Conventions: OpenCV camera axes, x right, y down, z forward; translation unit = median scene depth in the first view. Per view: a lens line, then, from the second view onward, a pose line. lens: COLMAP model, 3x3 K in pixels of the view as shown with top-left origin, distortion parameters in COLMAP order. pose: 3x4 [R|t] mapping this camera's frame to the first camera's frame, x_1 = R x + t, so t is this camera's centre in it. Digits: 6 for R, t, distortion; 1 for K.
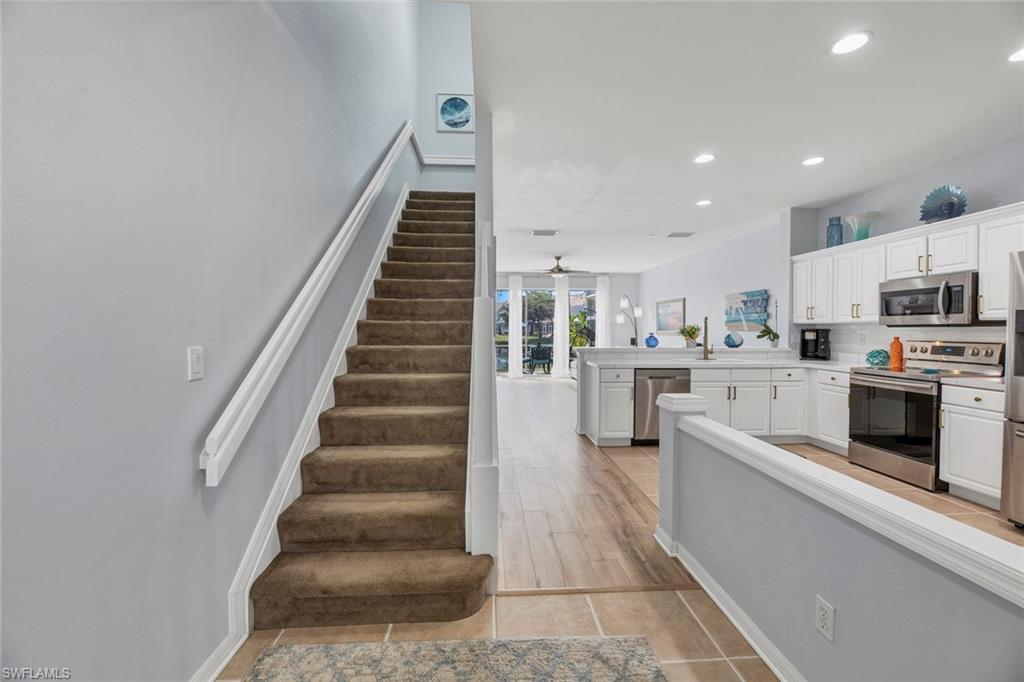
lens RADIAL K [[421.2, 0, 523.4], [0, 421.2, 336.4], [0, 0, 1]] dist [0.003846, -0.003357]
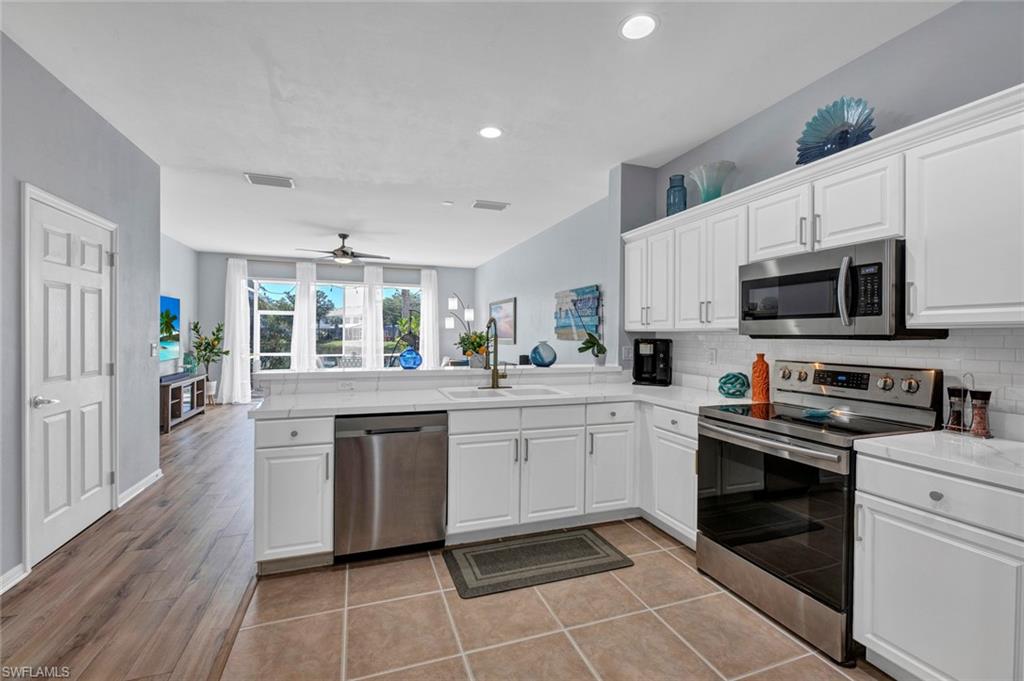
lens RADIAL K [[421.2, 0, 512.0], [0, 421.2, 338.2], [0, 0, 1]] dist [0.003846, -0.003357]
pose [[0.965200, 0.004887, 0.261466, 0.303931], [-0.002949, 0.999965, -0.007803, -0.013717], [-0.261495, 0.006761, 0.965181, 0.411365]]
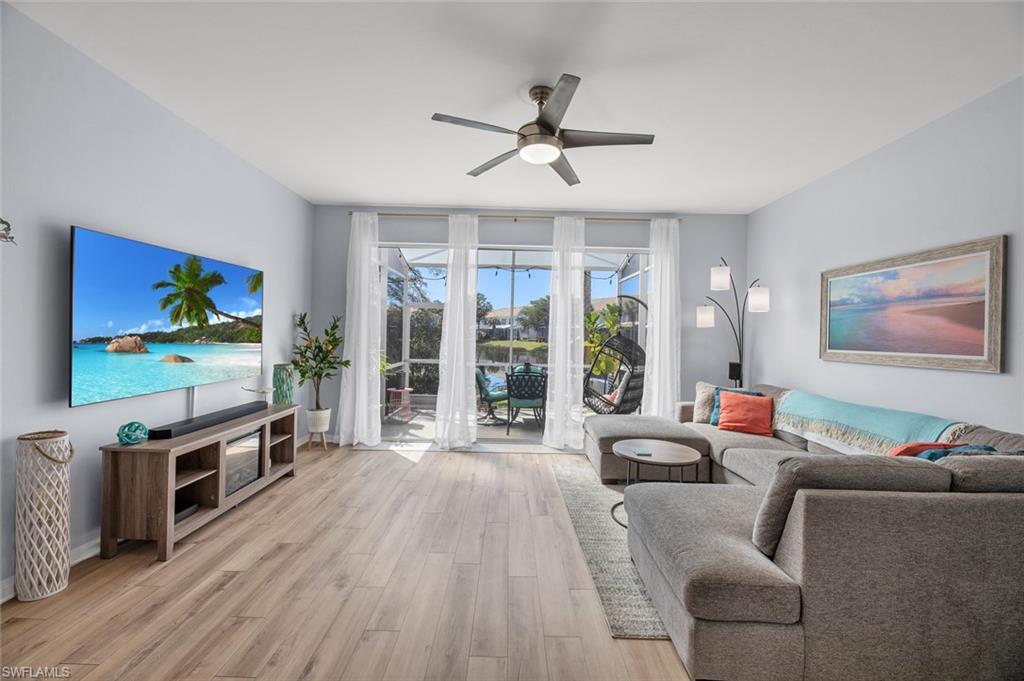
lens RADIAL K [[421.2, 0, 505.7], [0, 421.2, 337.0], [0, 0, 1]] dist [0.003846, -0.003357]
pose [[0.994756, 0.020411, -0.100218, 0.160568], [-0.021483, 0.999723, -0.009632, -0.029679], [0.099993, 0.011735, 0.994919, 1.258444]]
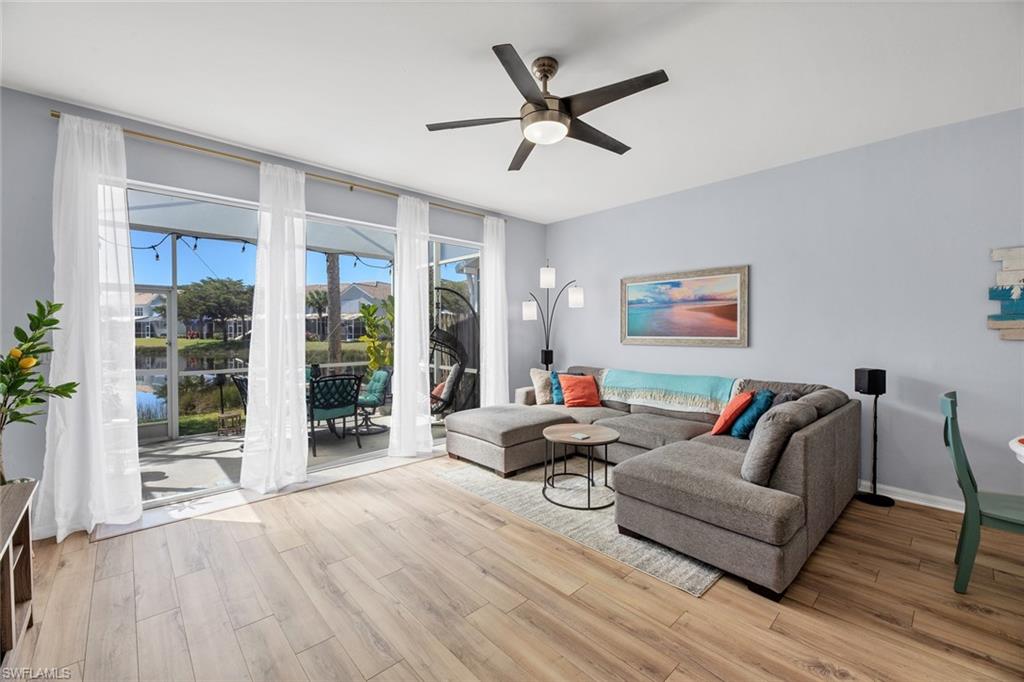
lens RADIAL K [[421.2, 0, 512.8], [0, 421.2, 336.3], [0, 0, 1]] dist [0.003846, -0.003357]
pose [[0.791644, -0.010854, 0.610886, -0.187682], [0.010665, 0.999935, 0.003946, -0.033483], [-0.610890, 0.003391, 0.791708, 1.428242]]
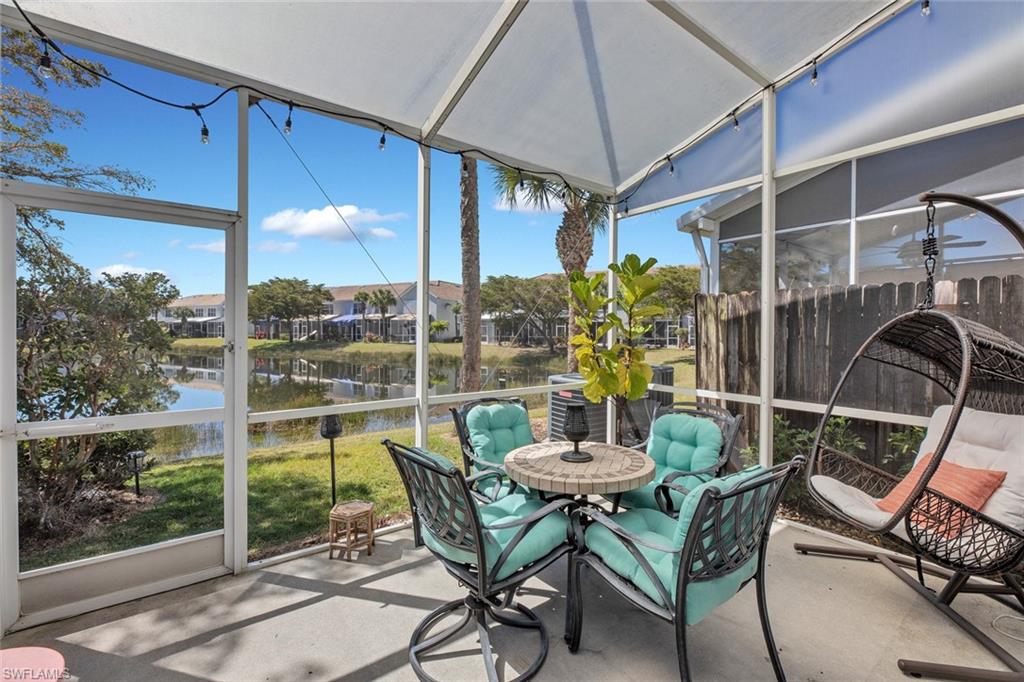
lens RADIAL K [[421.2, 0, 509.6], [0, 421.2, 335.5], [0, 0, 1]] dist [0.003846, -0.003357]
pose [[0.855897, -0.001416, 0.517145, -0.202547], [0.004387, 0.999980, -0.004523, -0.029415], [-0.517128, 0.006139, 0.855886, 2.336804]]
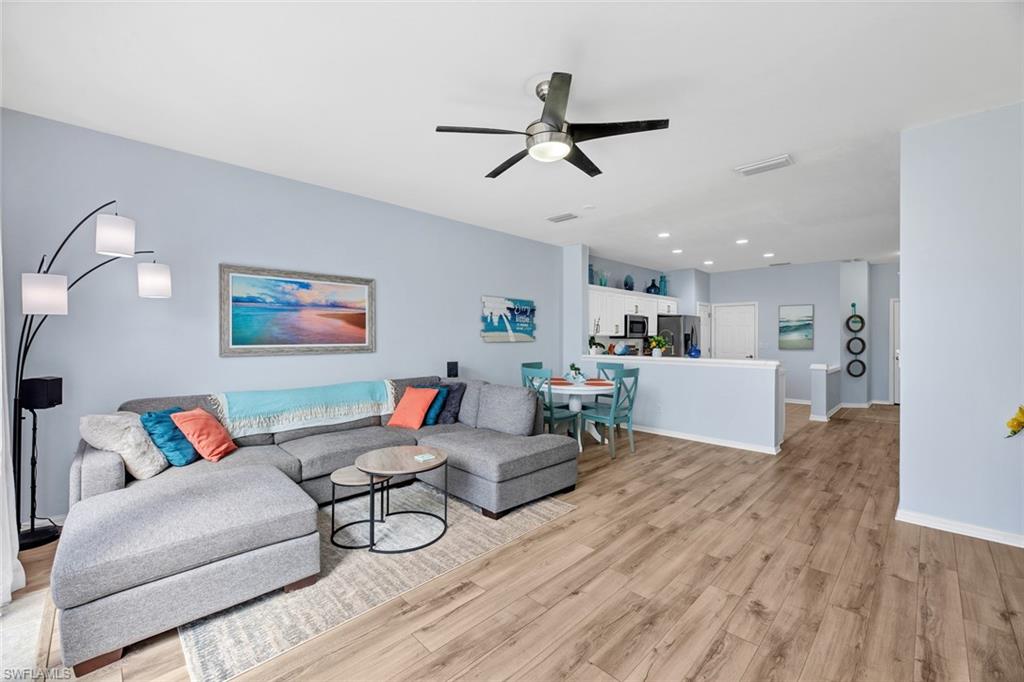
lens RADIAL K [[421.2, 0, 509.1], [0, 421.2, 336.7], [0, 0, 1]] dist [0.003846, -0.003357]
pose [[-0.639268, -0.004231, 0.768972, -0.226155], [0.007842, 0.999897, 0.012021, -0.047061], [-0.768944, 0.013715, -0.639169, 2.170593]]
